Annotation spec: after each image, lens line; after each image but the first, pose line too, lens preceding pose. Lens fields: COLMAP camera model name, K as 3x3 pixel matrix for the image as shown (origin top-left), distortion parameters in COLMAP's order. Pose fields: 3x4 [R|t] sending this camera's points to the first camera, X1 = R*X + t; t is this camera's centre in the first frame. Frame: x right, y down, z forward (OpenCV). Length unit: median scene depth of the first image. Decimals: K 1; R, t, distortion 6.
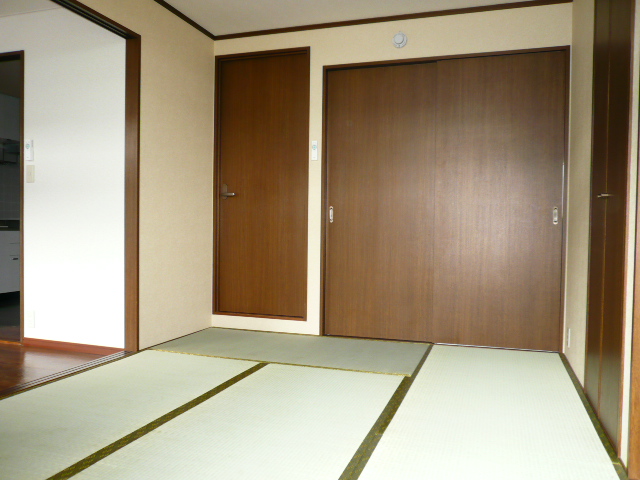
lens RADIAL K [[549.6, 0, 320.0], [0, 549.6, 240.0], [0, 0, 1]] dist [-0.052202, 0.066200]
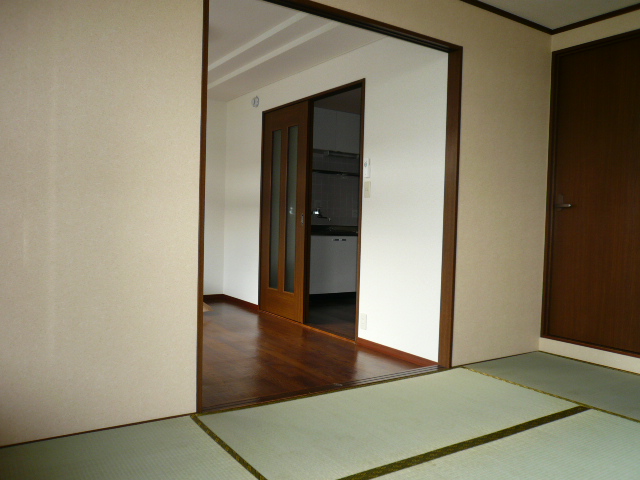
lens RADIAL K [[549.6, 0, 320.0], [0, 549.6, 240.0], [0, 0, 1]] dist [-0.052202, 0.066200]
pose [[0.792587, 0.028801, -0.609078, 0.074156], [-0.028423, 0.999543, 0.010278, -0.030215], [0.609096, 0.009165, 0.793044, 0.067623]]
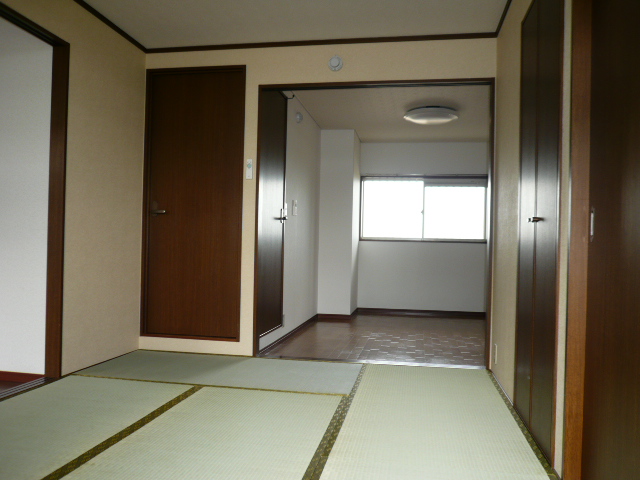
lens RADIAL K [[549.6, 0, 320.0], [0, 549.6, 240.0], [0, 0, 1]] dist [-0.052202, 0.066200]
pose [[0.989544, 0.010474, 0.143849, -0.028787], [-0.005587, 0.999395, -0.034331, -0.001672], [-0.144121, 0.033168, 0.989004, 0.005584]]
